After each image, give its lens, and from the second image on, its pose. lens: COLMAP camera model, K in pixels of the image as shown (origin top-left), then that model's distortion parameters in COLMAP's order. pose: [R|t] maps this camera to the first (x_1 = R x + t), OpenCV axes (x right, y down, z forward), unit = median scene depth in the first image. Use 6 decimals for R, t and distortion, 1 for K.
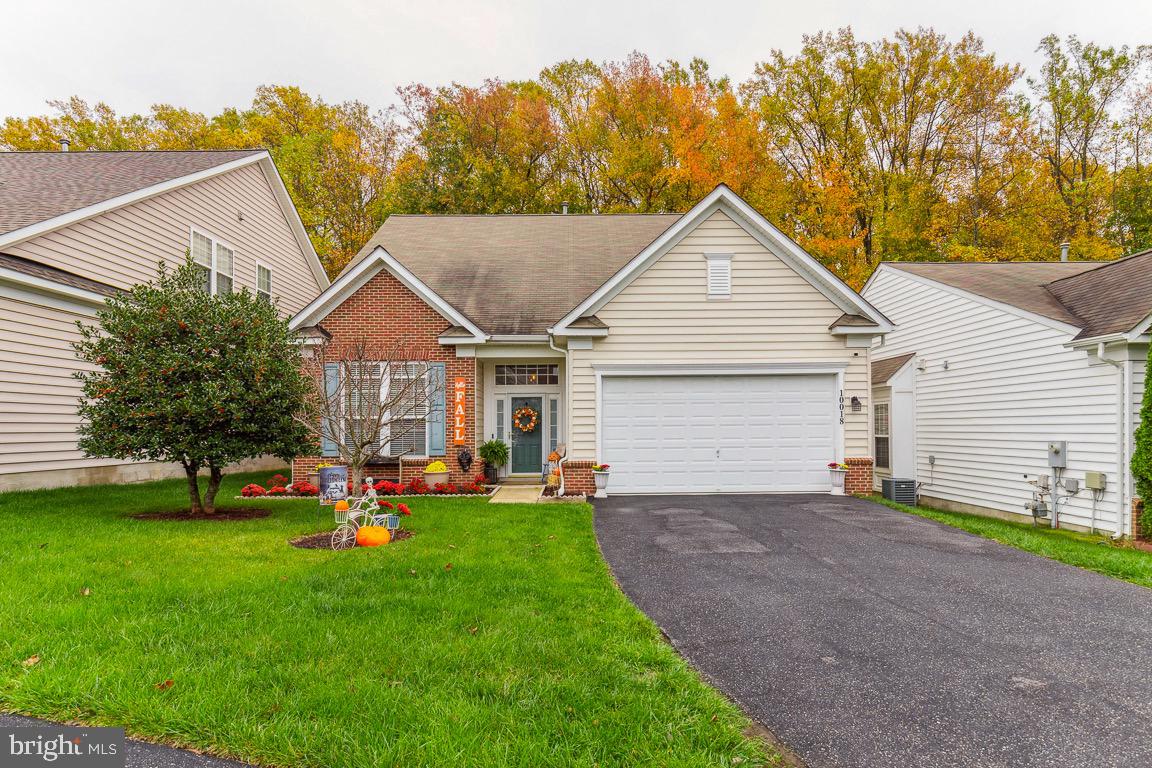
lens RADIAL K [[632.9, 0, 579.0], [0, 632.9, 392.2], [0, 0, 1]] dist [-0.001402, 0.000284]
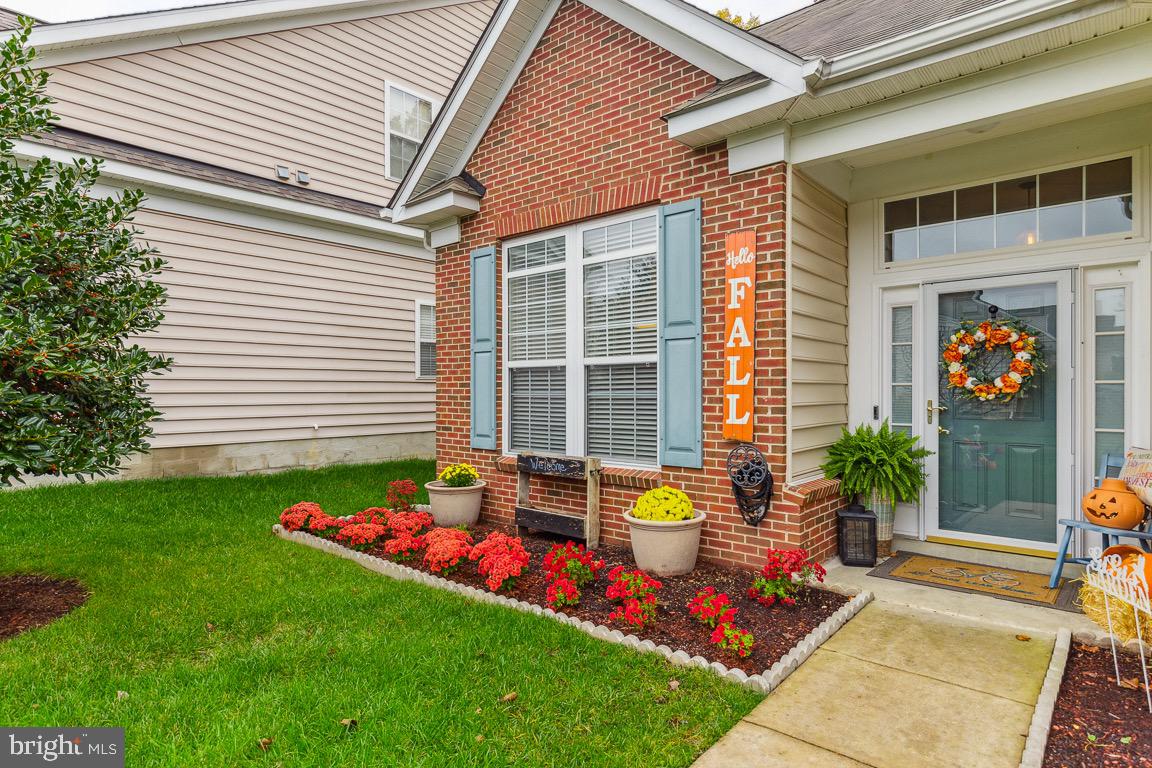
lens RADIAL K [[632.9, 0, 579.0], [0, 632.9, 392.2], [0, 0, 1]] dist [-0.001402, 0.000284]
pose [[0.750782, 0.006362, -0.660520, -0.034254], [0.033139, 0.998332, 0.047283, 0.040304], [0.659719, -0.057388, 0.749318, 0.700409]]
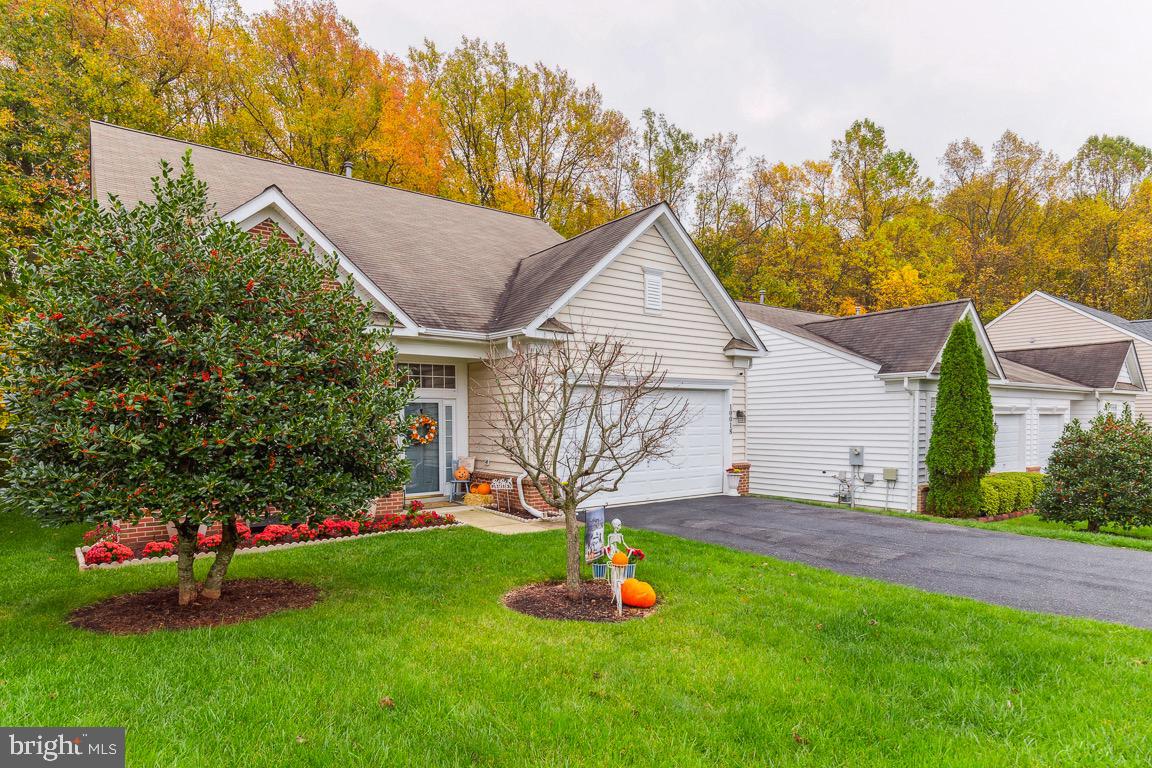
lens RADIAL K [[641.8, 0, 576.2], [0, 641.8, 417.3], [0, 0, 1]] dist [-0.002409, -0.000444]
pose [[0.802491, 0.006283, 0.596631, -0.467743], [-0.033915, 0.998808, 0.035099, -0.010533], [-0.595700, -0.048401, 0.801748, 0.215729]]
